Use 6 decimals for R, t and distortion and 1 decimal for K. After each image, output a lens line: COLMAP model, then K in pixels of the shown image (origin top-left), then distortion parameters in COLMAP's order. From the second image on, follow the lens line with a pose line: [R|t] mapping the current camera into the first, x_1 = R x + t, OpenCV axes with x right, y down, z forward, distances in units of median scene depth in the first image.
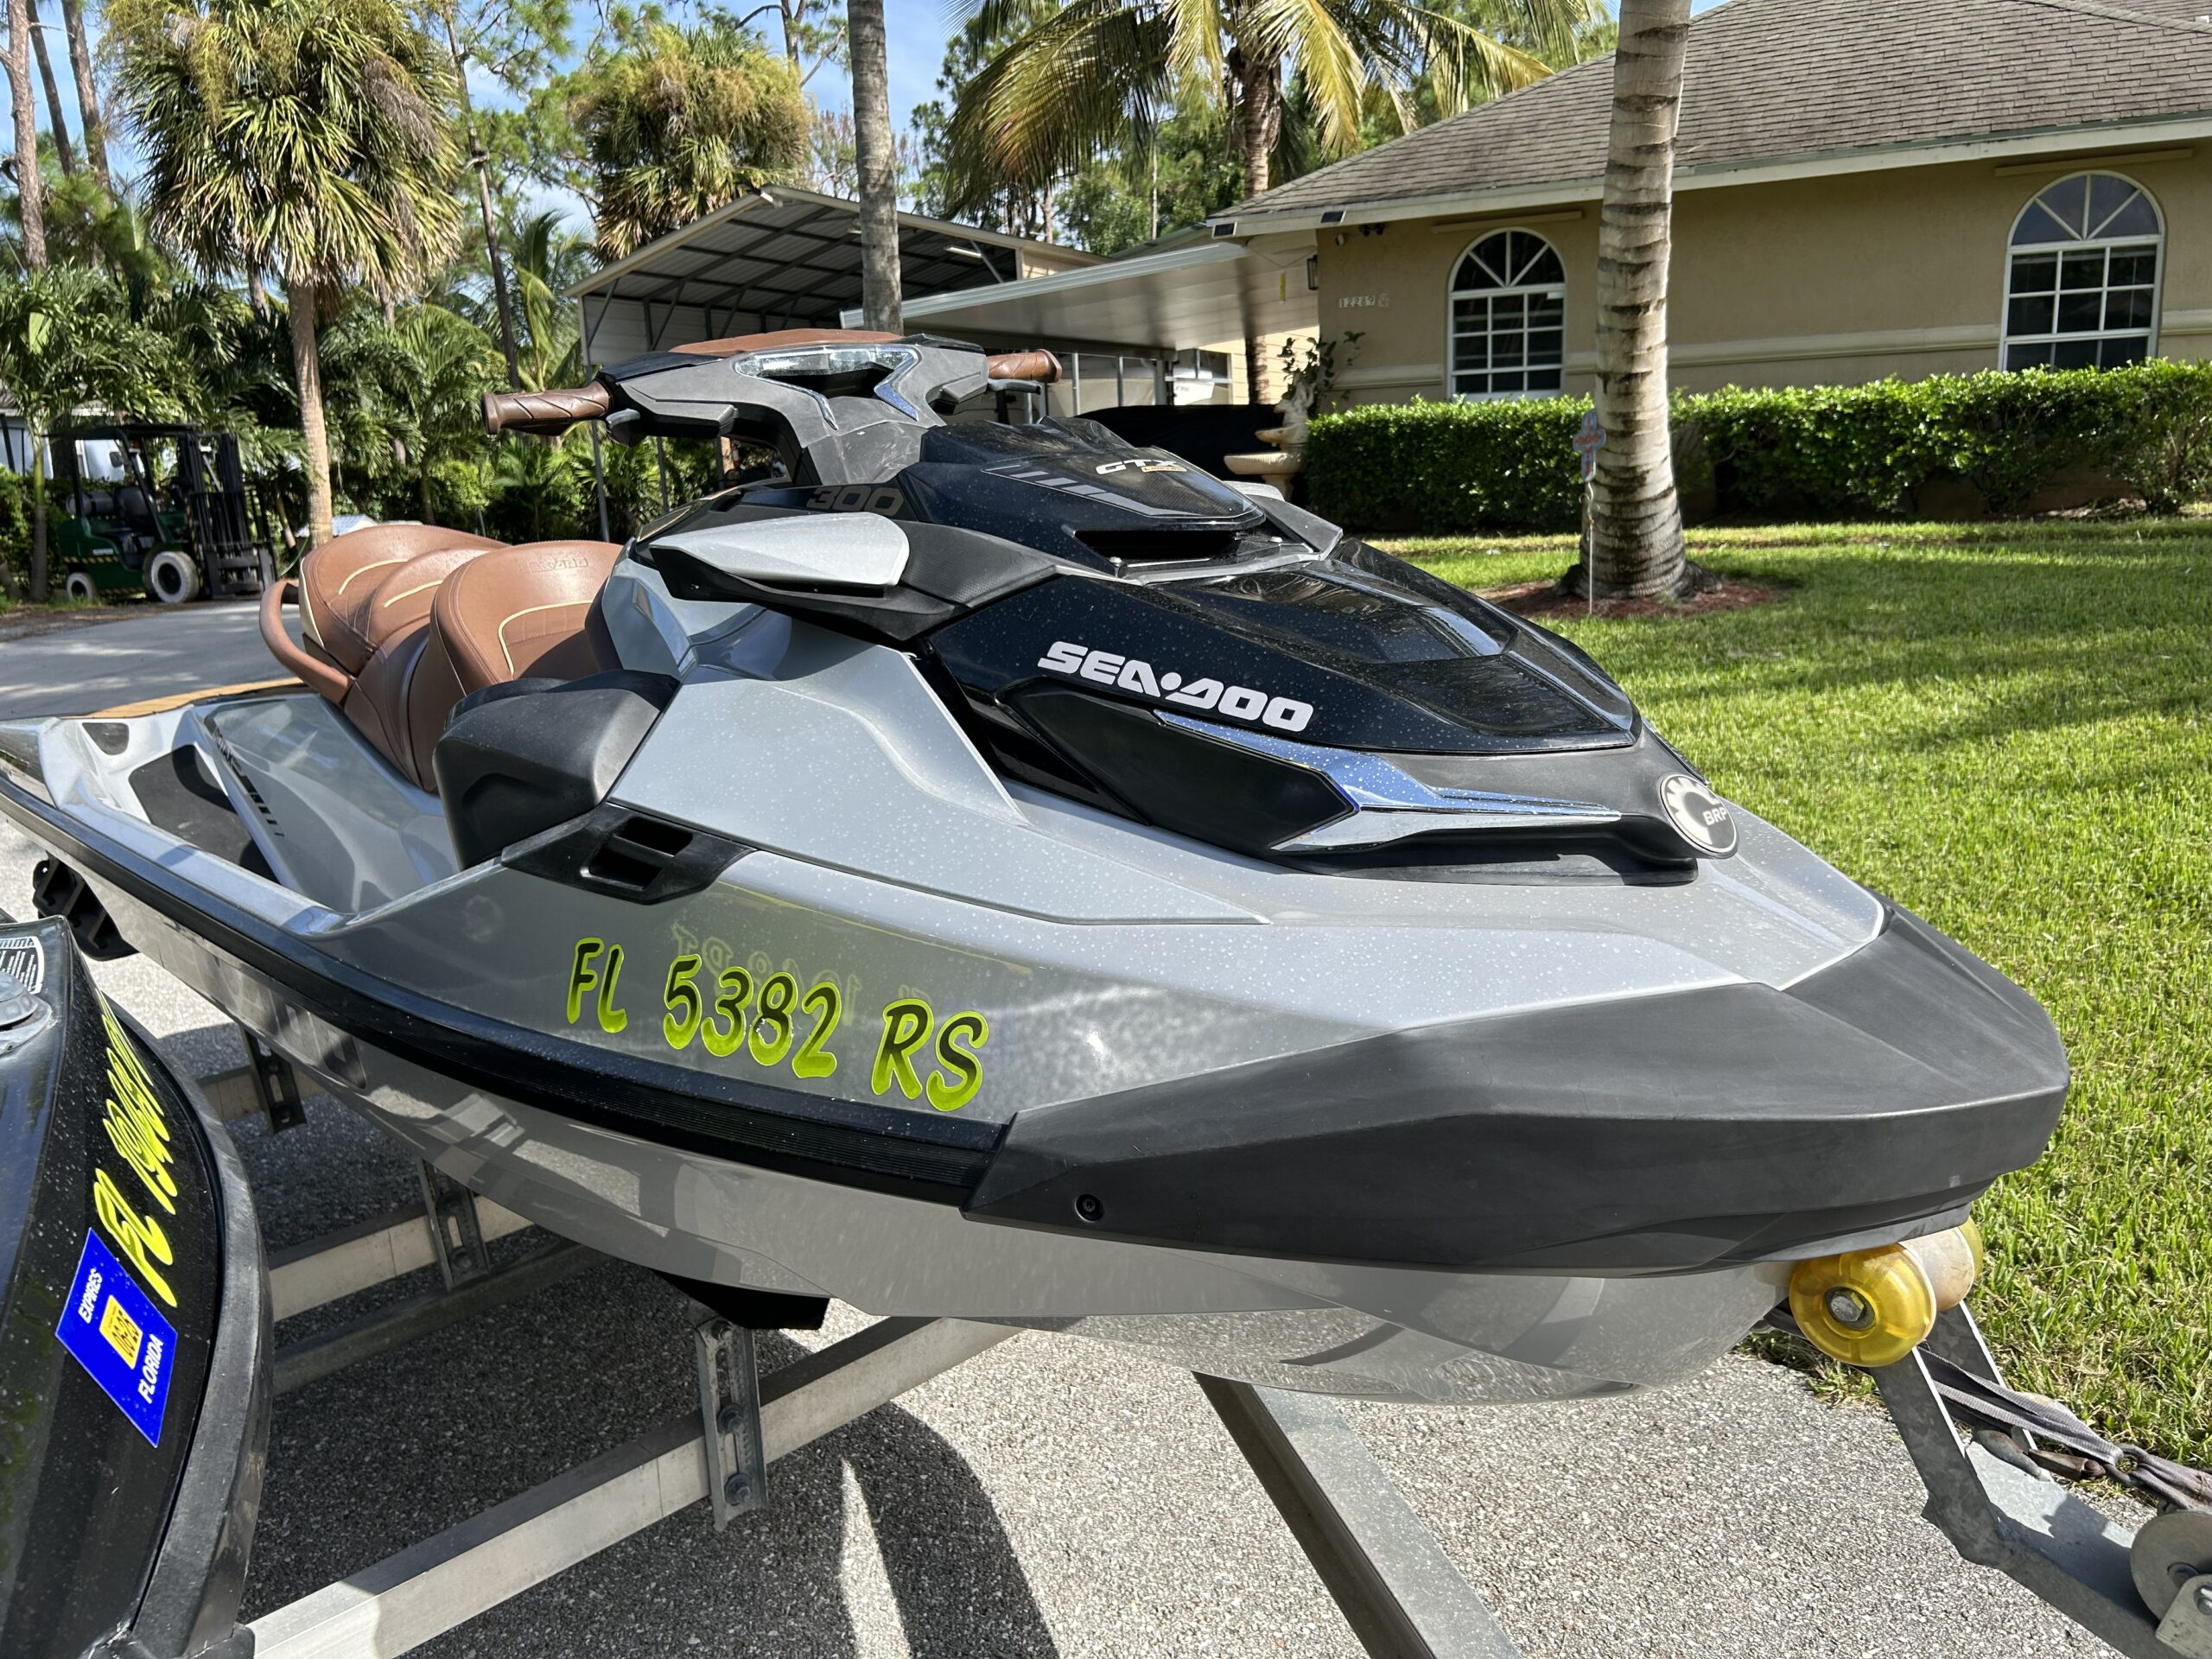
lens RADIAL K [[1684.6, 0, 1109.6], [0, 1684.6, 817.7], [0, 0, 1]] dist [0.046910, -0.051867]
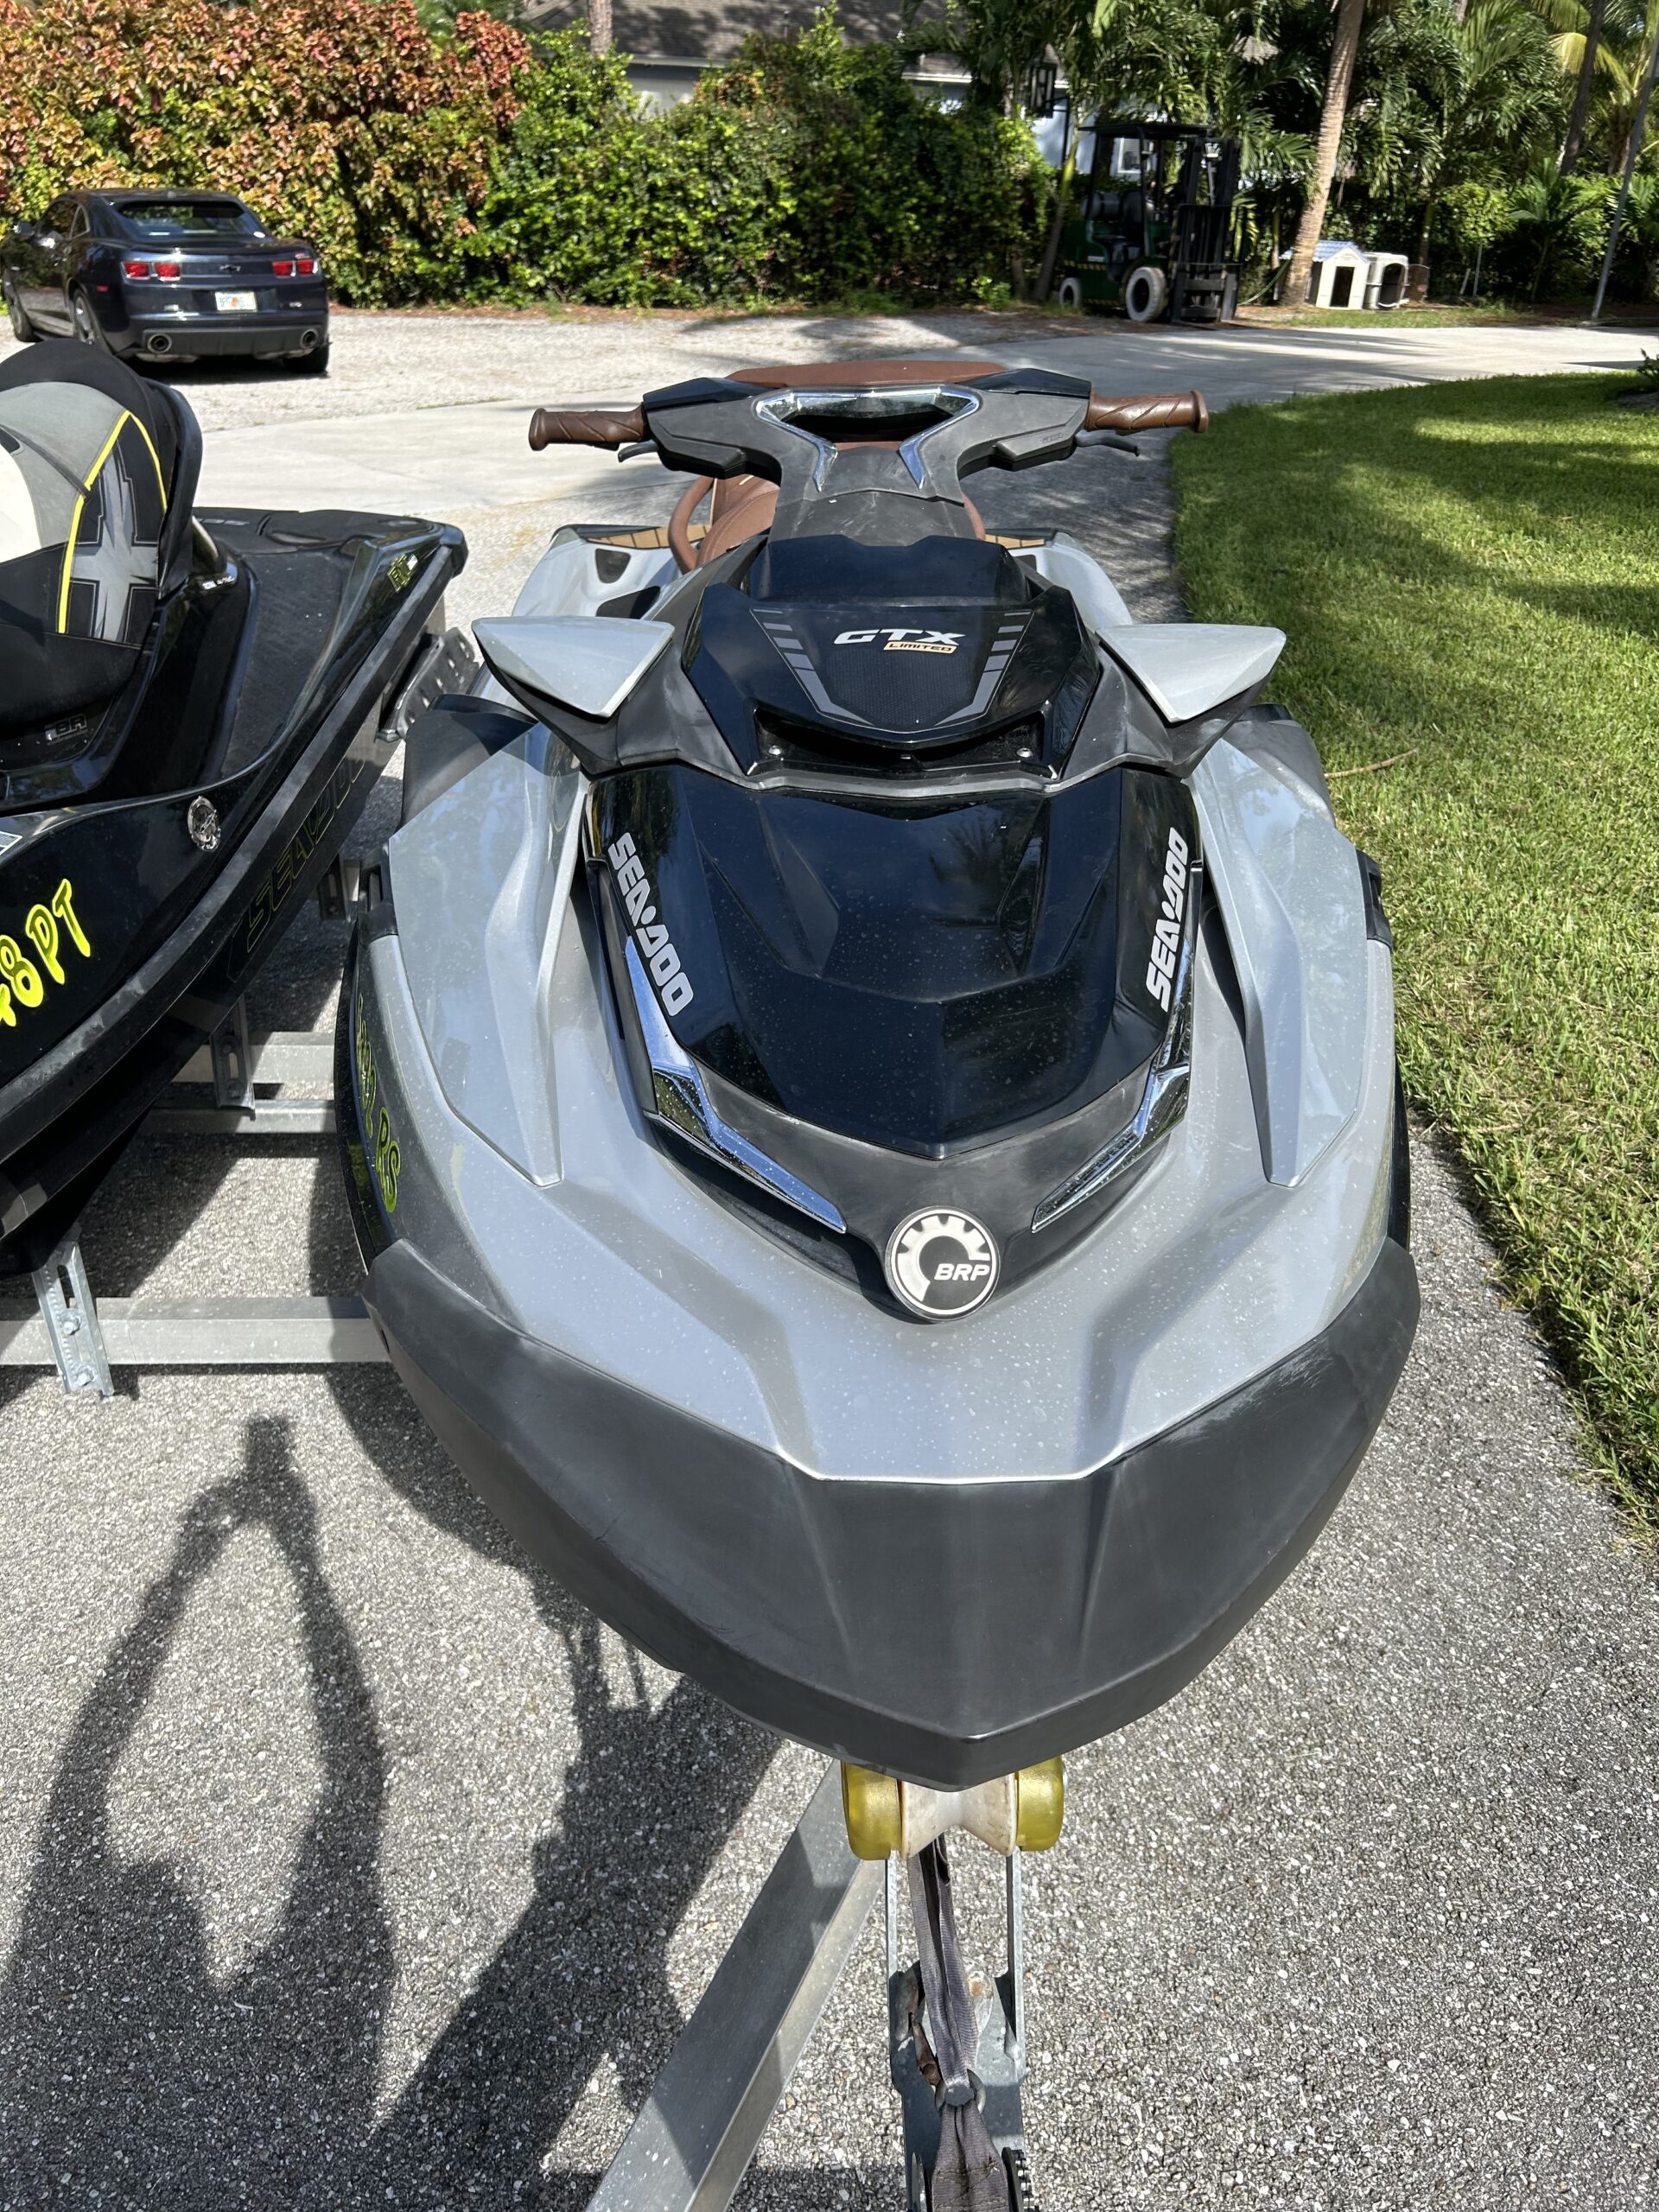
lens RADIAL K [[1684.6, 0, 829.7], [0, 1684.6, 1115.5], [0, 0, 1]] dist [0.046910, -0.051867]
pose [[0.750401, 0.387192, -0.535705, 0.047739], [-0.208640, 0.907784, 0.363864, -0.024538], [0.627190, -0.161274, 0.761986, 0.019386]]
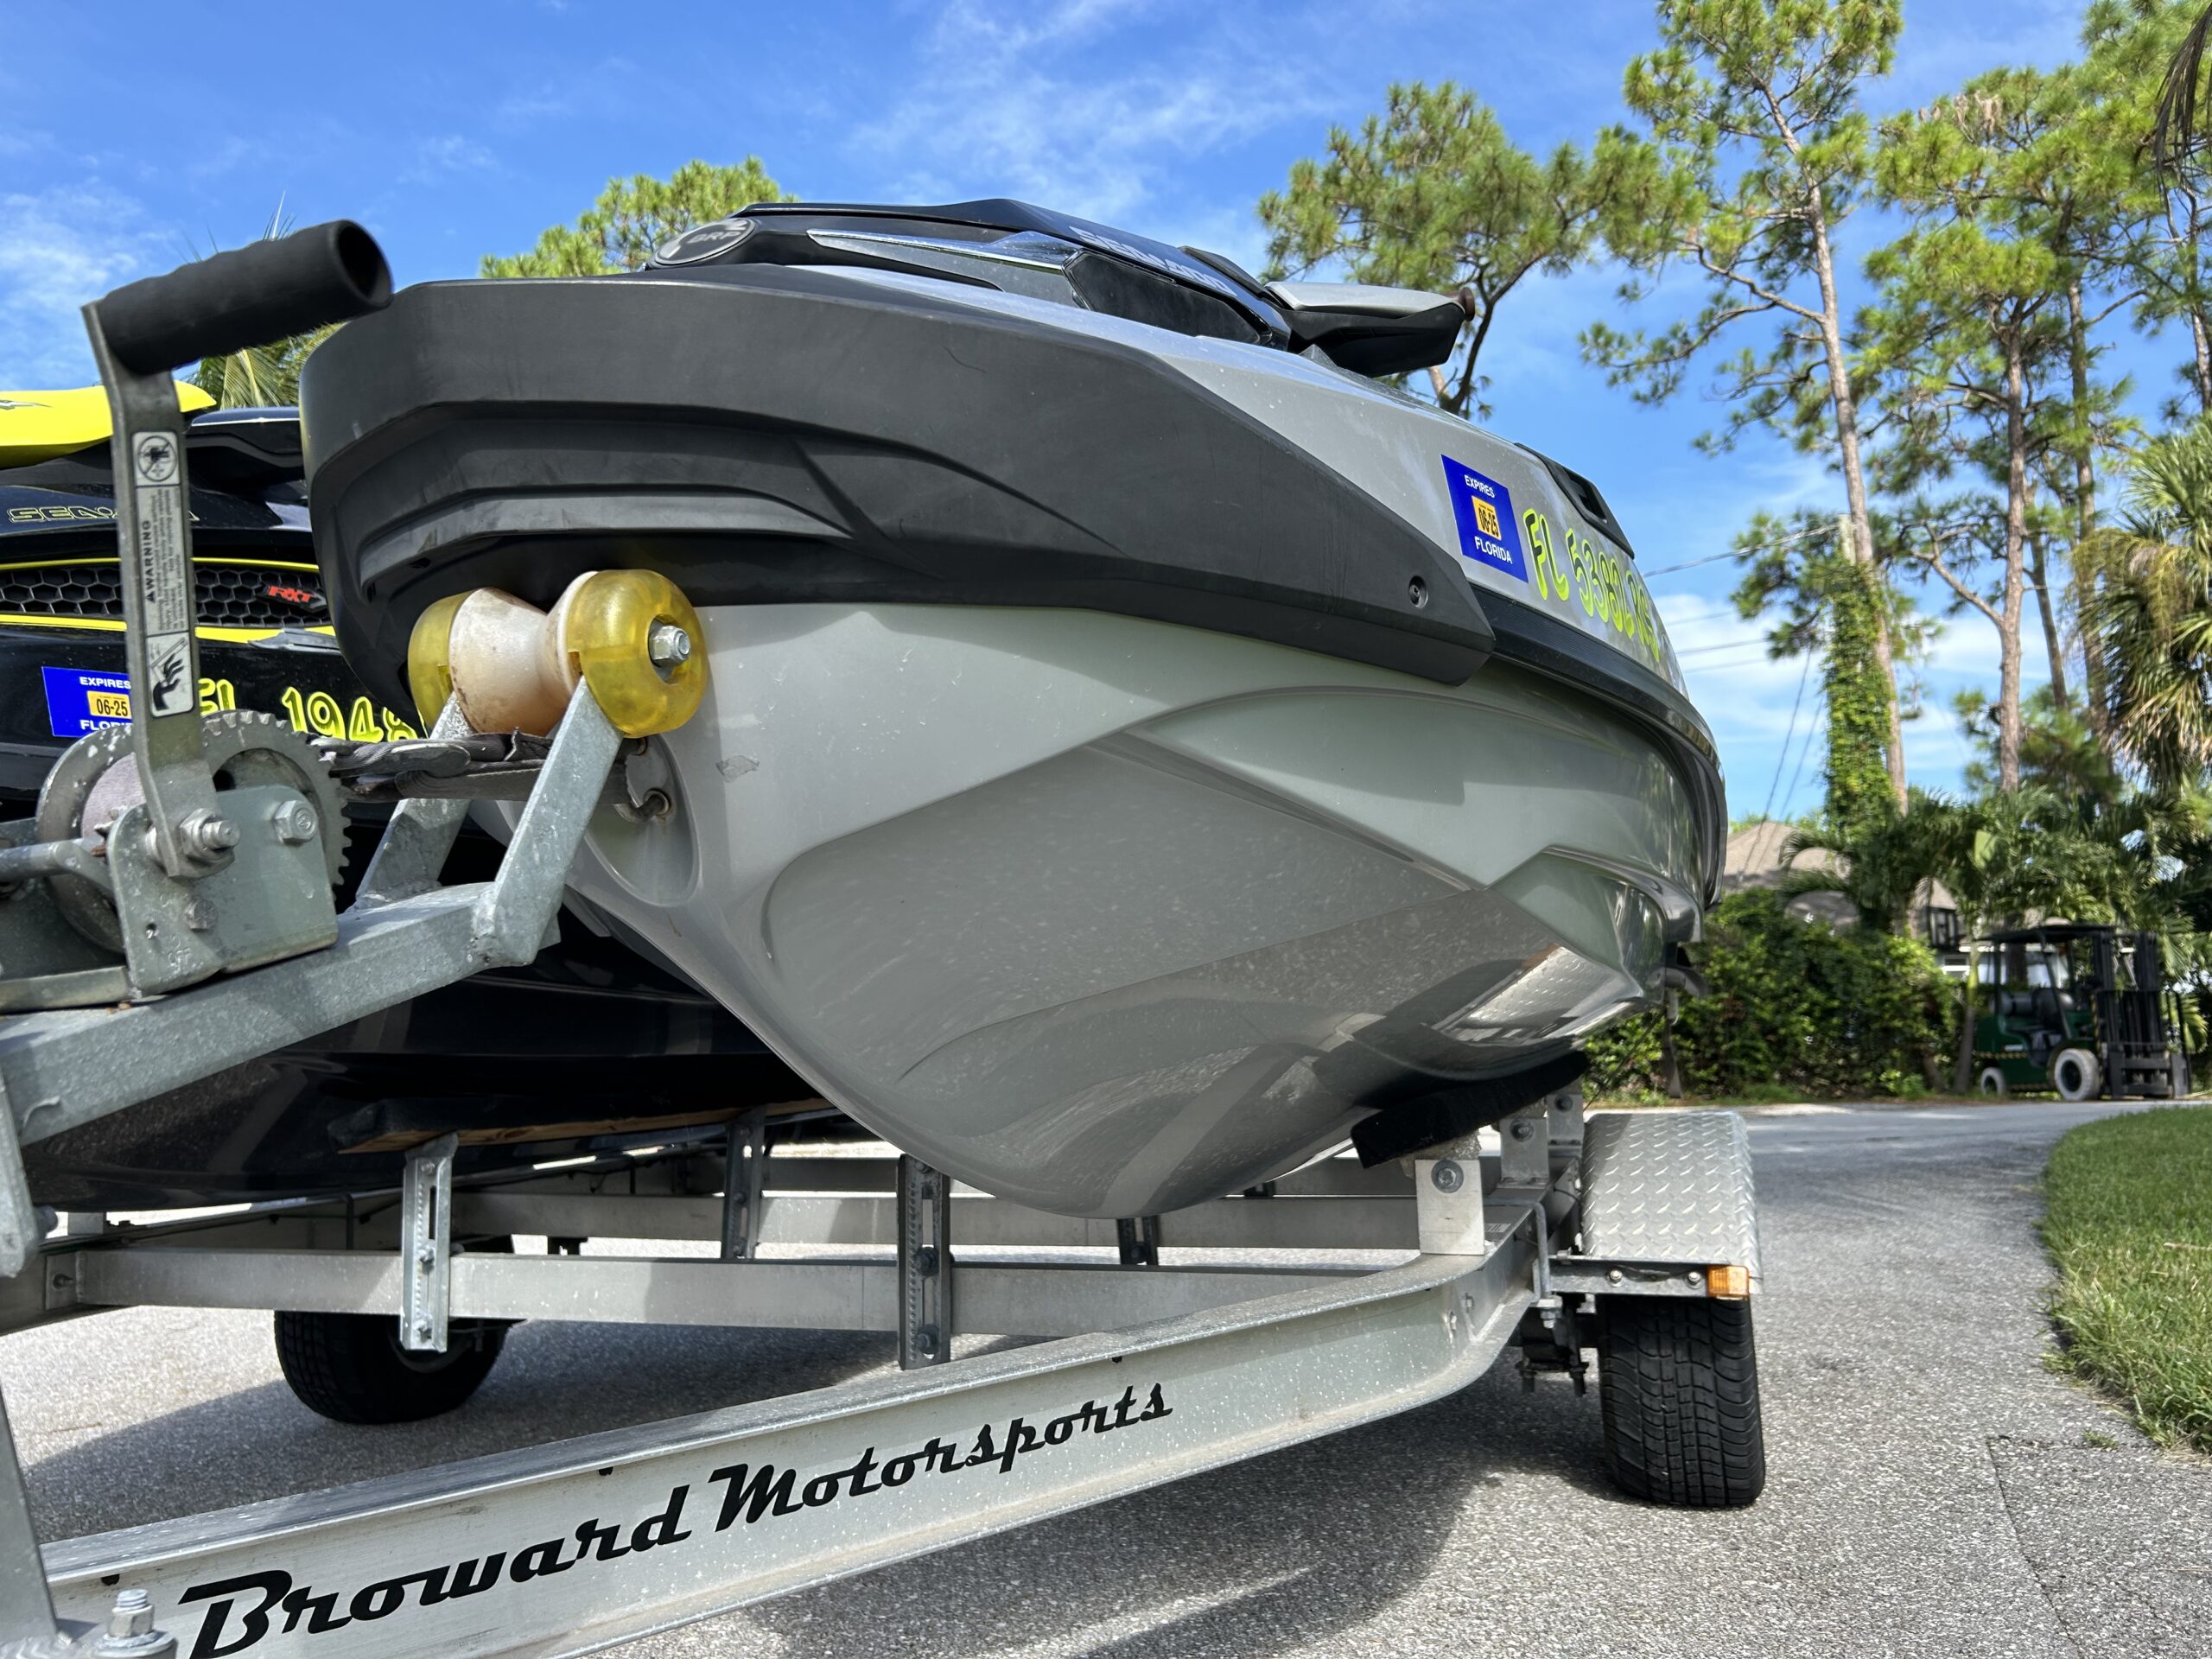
lens RADIAL K [[1684.6, 0, 1092.7], [0, 1684.6, 825.7], [0, 0, 1]] dist [0.046910, -0.051867]
pose [[0.452099, -0.079105, -0.888453, 0.077945], [-0.210194, 0.958560, -0.192306, 0.028905], [0.866848, 0.273689, 0.416737, 0.056595]]
